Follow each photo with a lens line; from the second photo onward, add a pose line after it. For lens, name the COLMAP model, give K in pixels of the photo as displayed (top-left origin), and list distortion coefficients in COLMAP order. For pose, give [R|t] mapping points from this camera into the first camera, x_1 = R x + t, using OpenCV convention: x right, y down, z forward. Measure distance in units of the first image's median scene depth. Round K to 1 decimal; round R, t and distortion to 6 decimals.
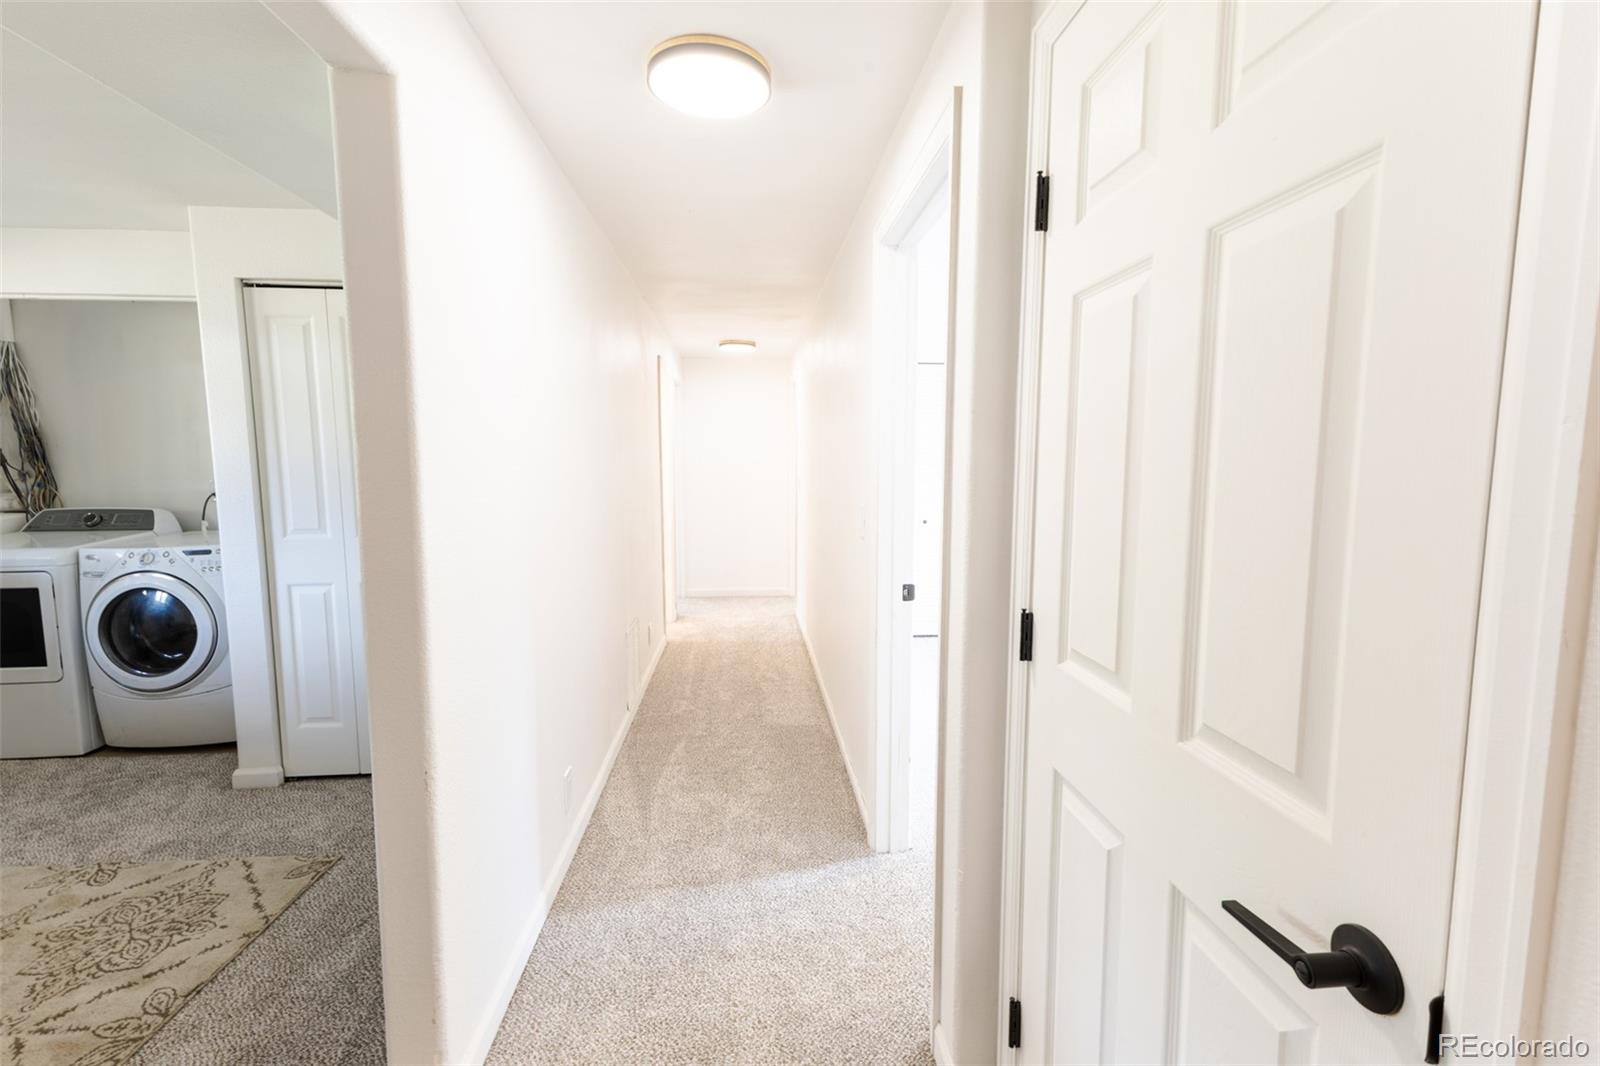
lens RADIAL K [[697.7, 0, 796.8], [0, 697.7, 529.1], [0, 0, 1]] dist [0.034688, -0.010850]
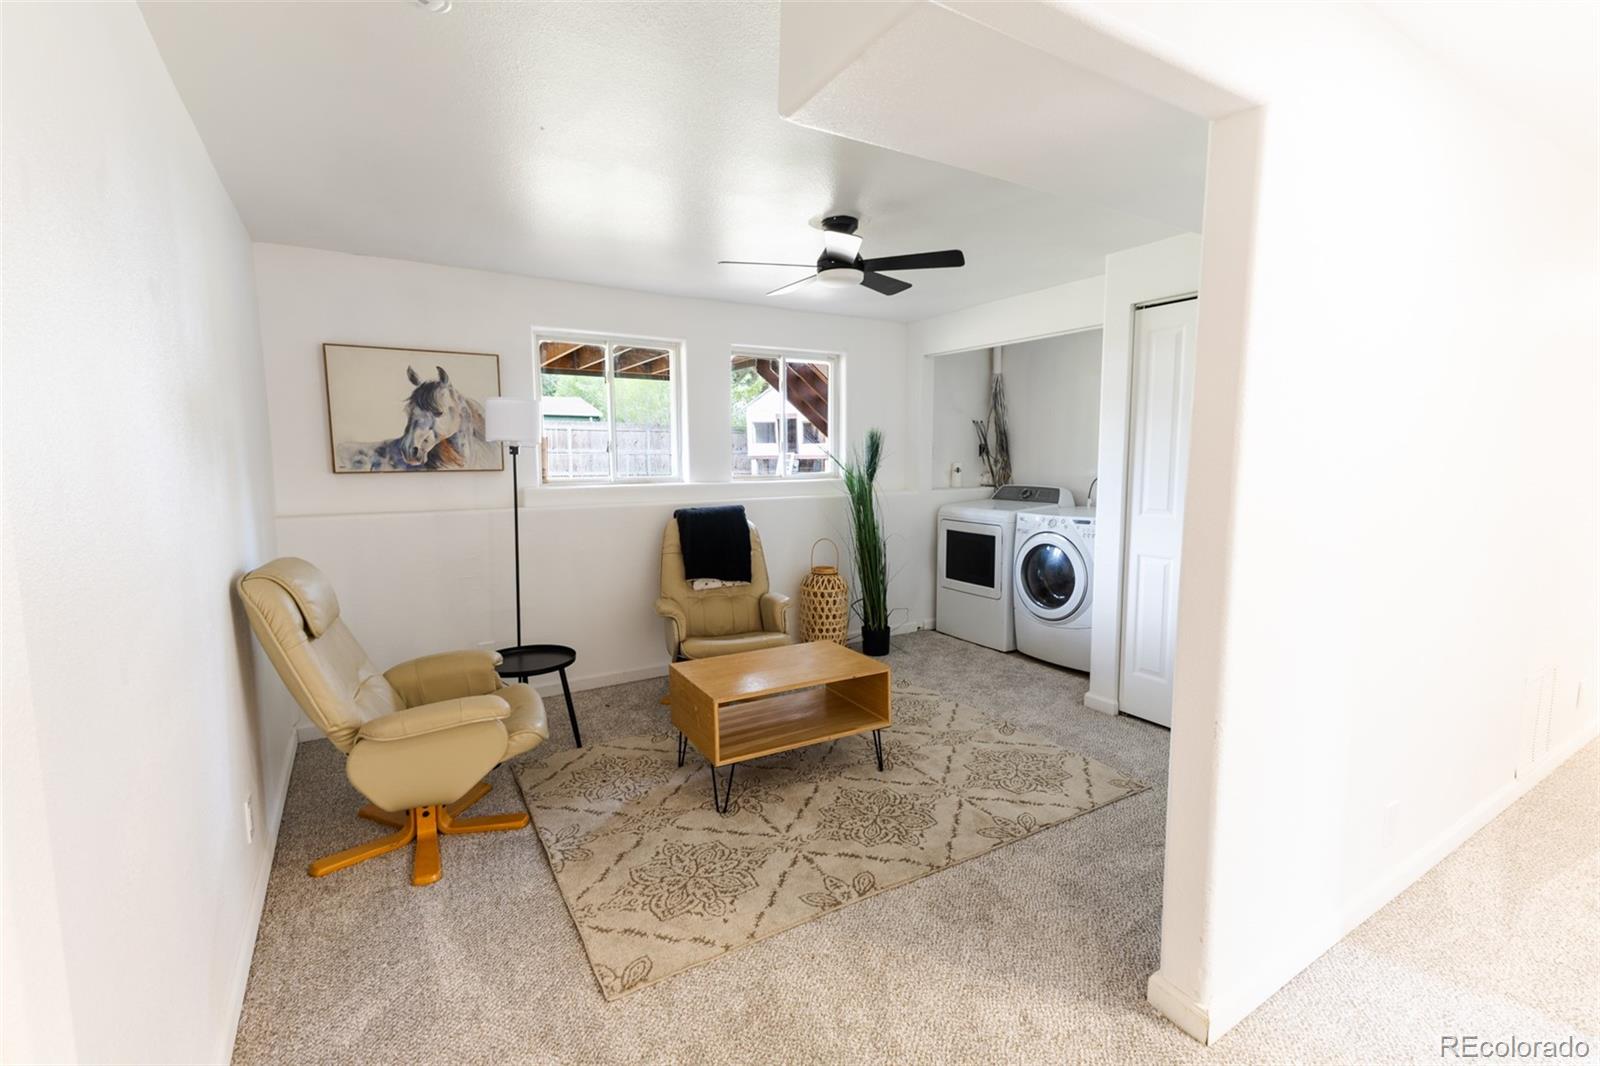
lens RADIAL K [[697.1, 0, 796.7], [0, 697.1, 527.6], [0, 0, 1]] dist [0.002283, 0.000180]
pose [[0.454755, 0.093326, -0.885713, 0.060732], [-0.085359, 0.994484, 0.060960, 0.010863], [0.886516, 0.047882, 0.460213, -0.059191]]
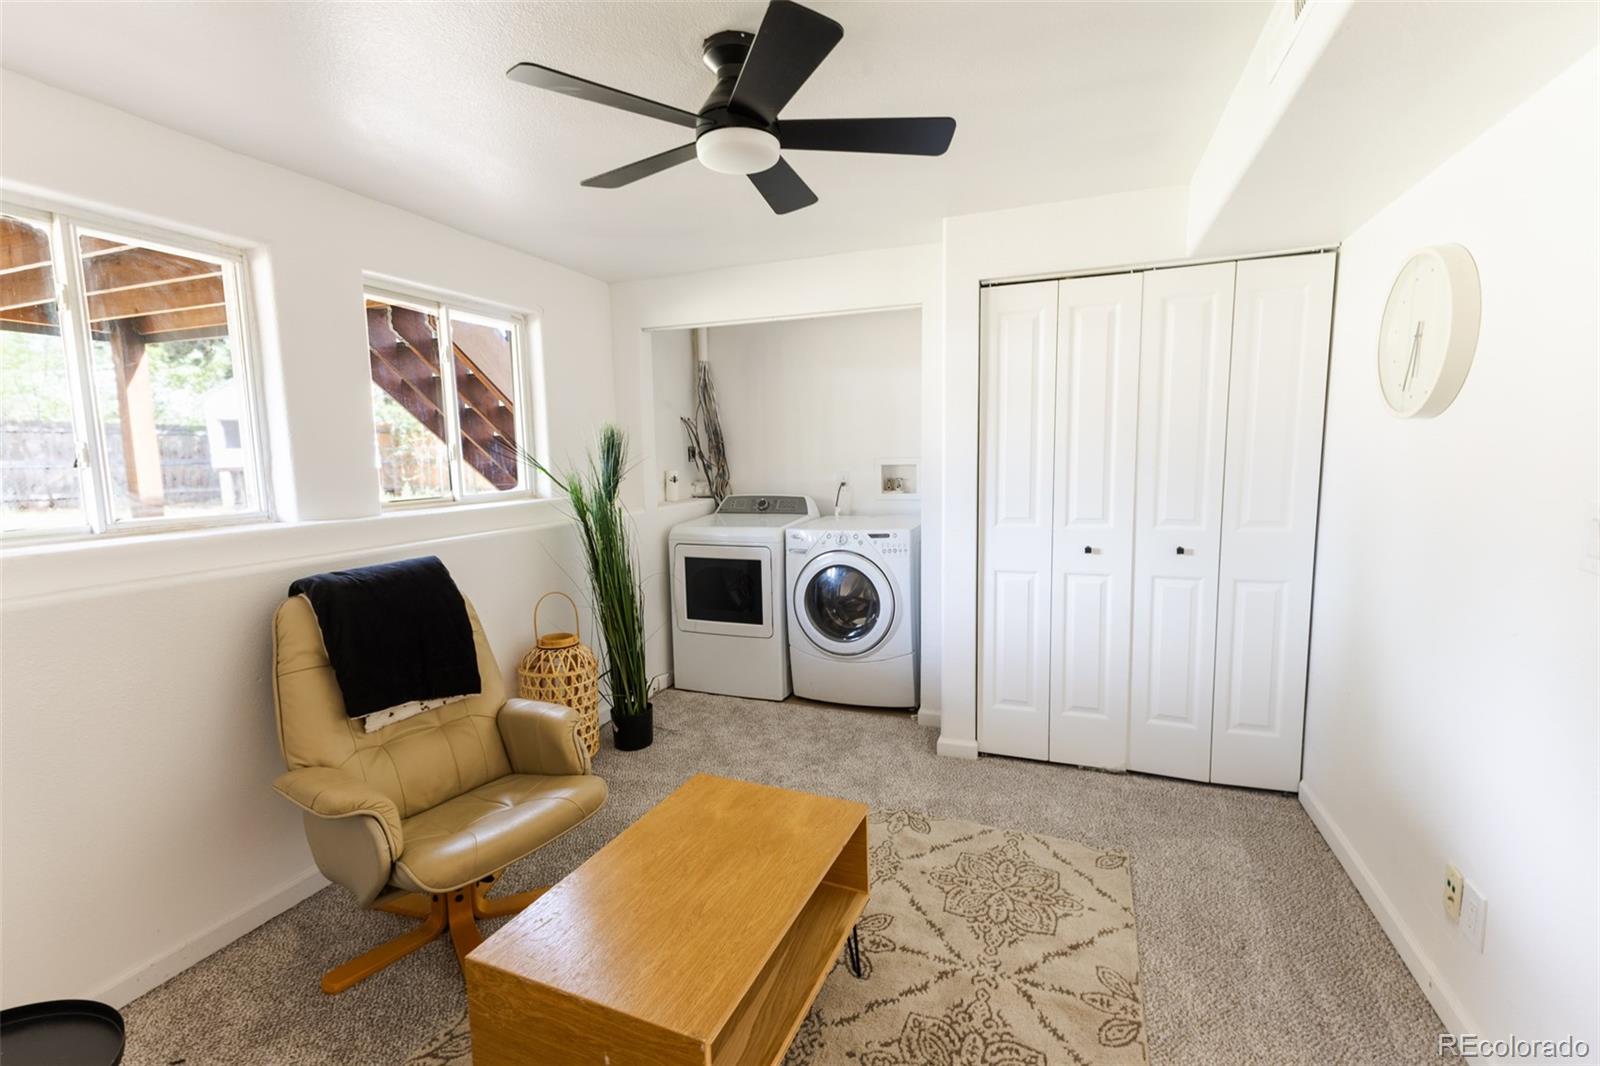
lens RADIAL K [[697.1, 0, 796.7], [0, 697.1, 527.6], [0, 0, 1]] dist [0.002283, 0.000180]
pose [[0.905774, 0.031146, -0.422615, -0.537519], [-0.025907, 0.999500, 0.018137, 0.003870], [0.422969, -0.005480, 0.906128, -0.053803]]
